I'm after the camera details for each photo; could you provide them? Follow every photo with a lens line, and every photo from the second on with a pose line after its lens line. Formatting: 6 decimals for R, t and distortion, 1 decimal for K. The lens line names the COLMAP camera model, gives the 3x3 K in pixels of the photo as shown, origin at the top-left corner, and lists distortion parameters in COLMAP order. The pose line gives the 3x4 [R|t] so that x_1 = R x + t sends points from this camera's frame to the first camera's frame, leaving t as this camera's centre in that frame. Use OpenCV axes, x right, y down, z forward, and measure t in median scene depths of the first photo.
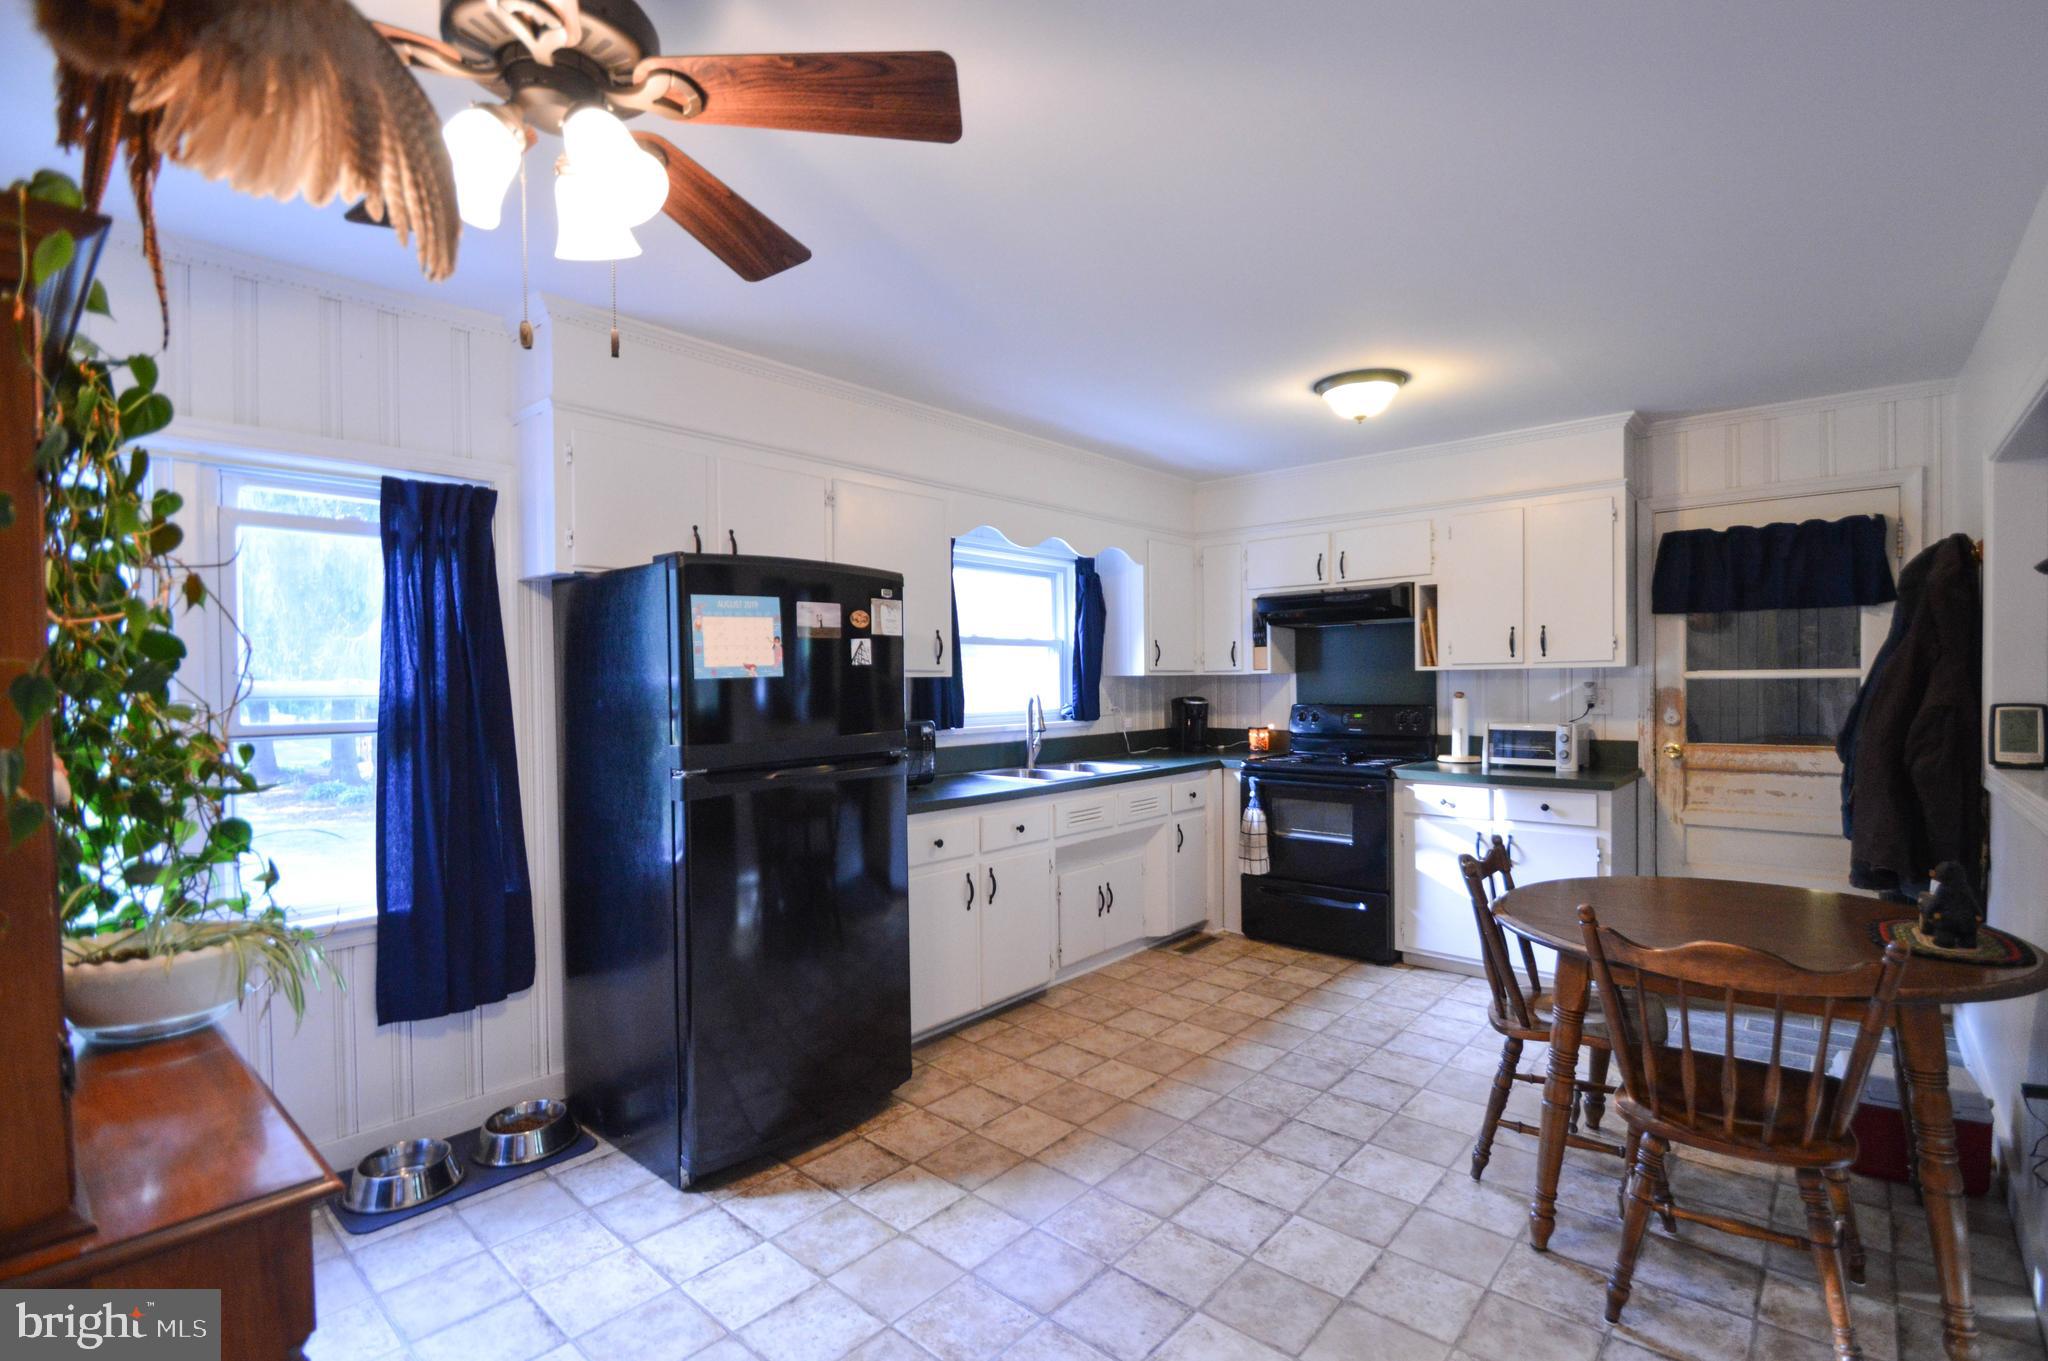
lens RADIAL K [[920.4, 0, 1024.0], [0, 920.4, 680.5], [0, 0, 1]] dist [0.002248, -0.009037]
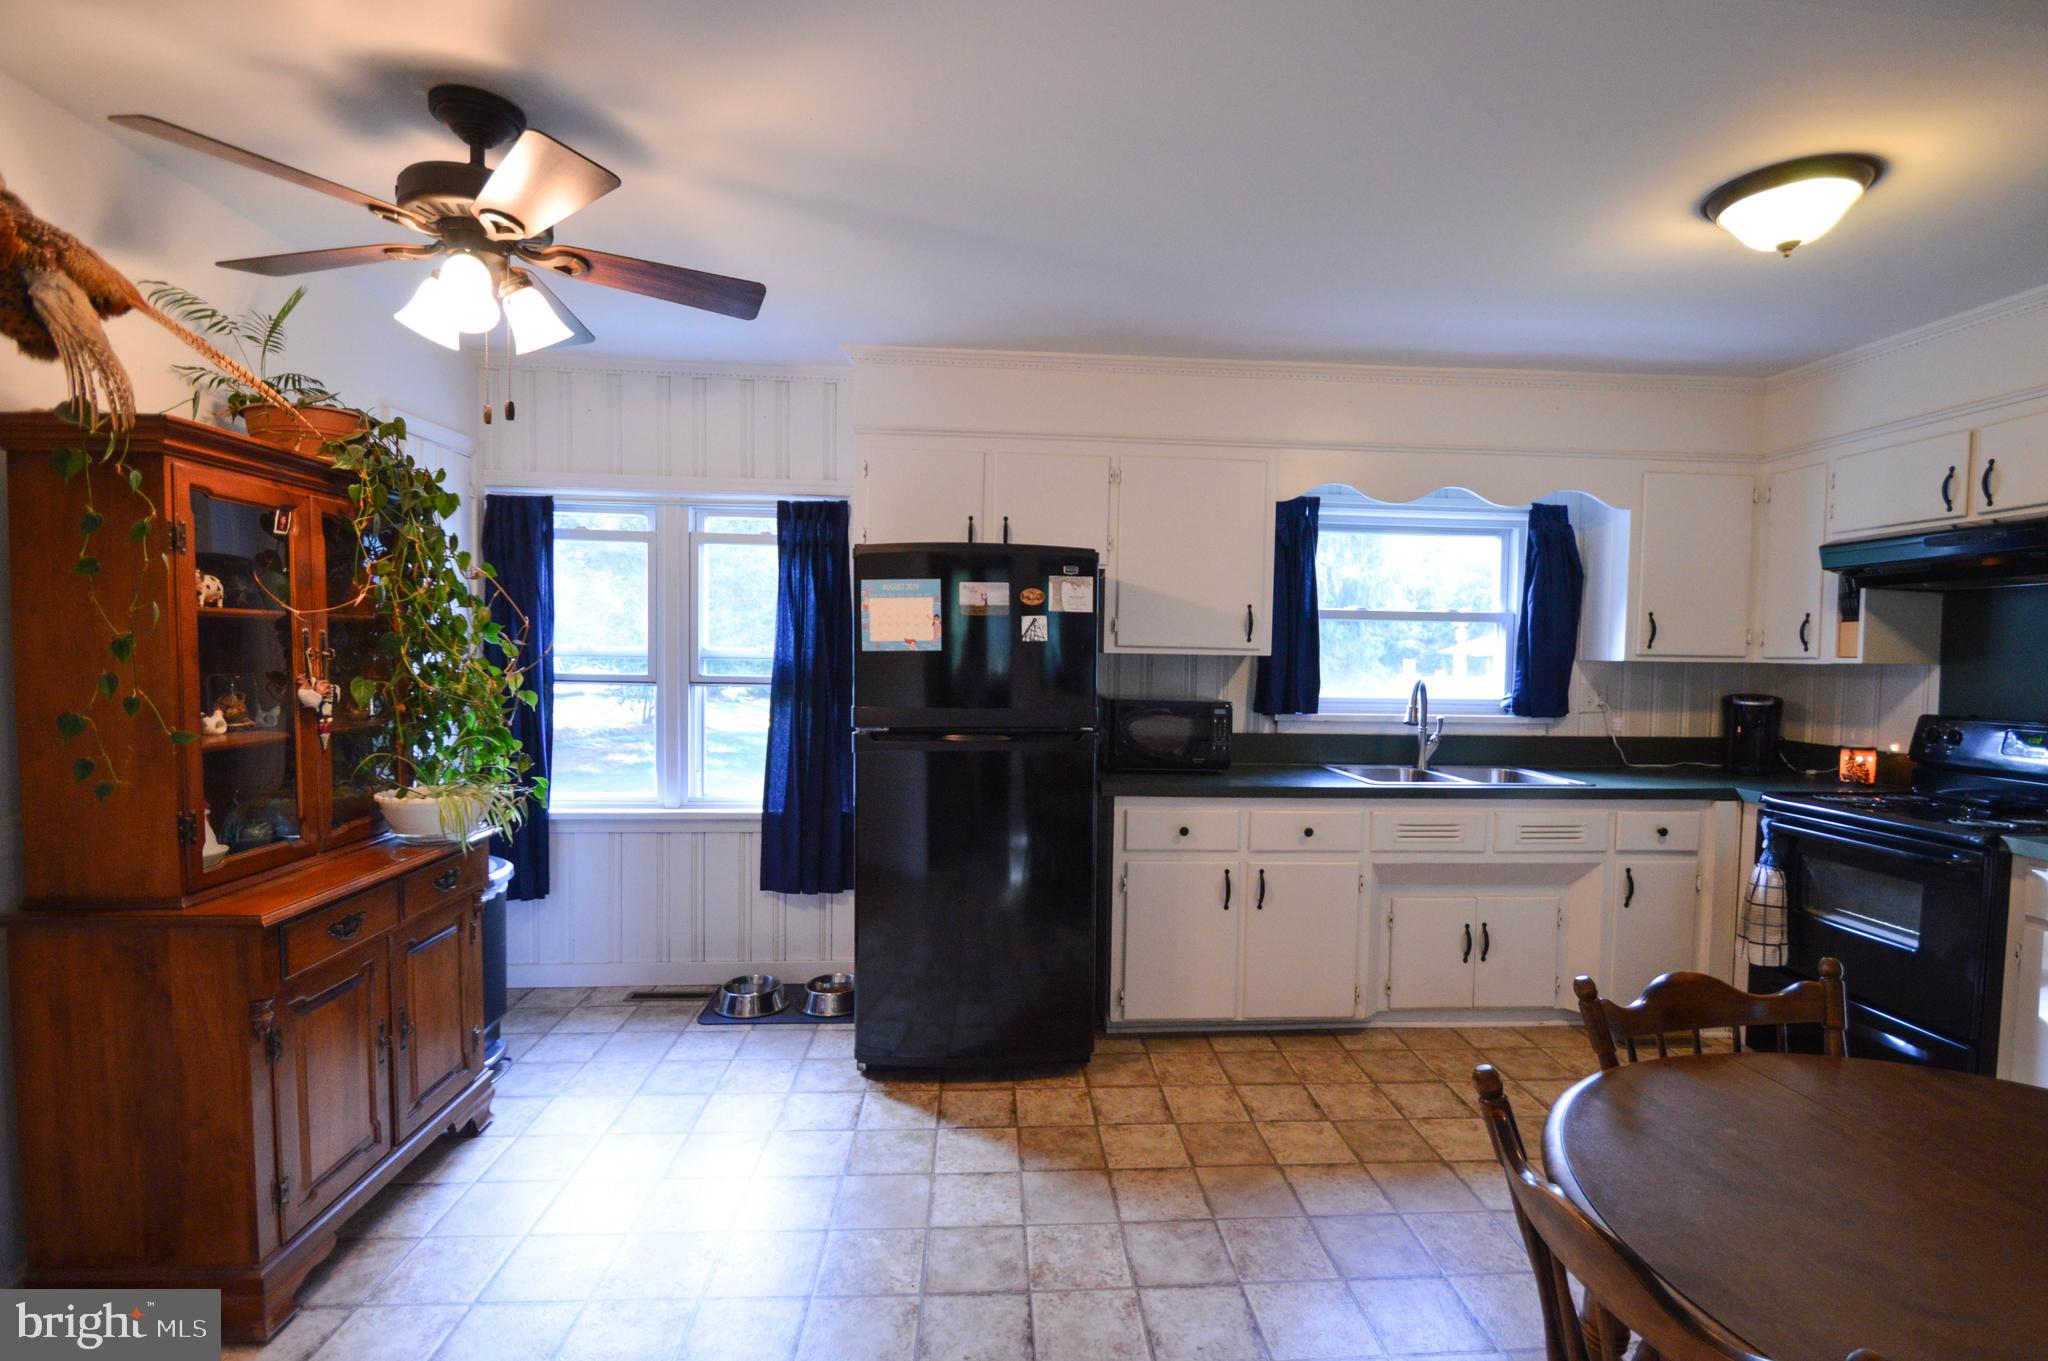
lens RADIAL K [[920.4, 0, 1024.0], [0, 920.4, 680.5], [0, 0, 1]] dist [0.002248, -0.009037]
pose [[0.711874, 0.042759, -0.701004, 0.465794], [-0.023012, 0.999029, 0.037569, -0.009839], [0.701930, -0.010613, 0.712167, 0.222340]]
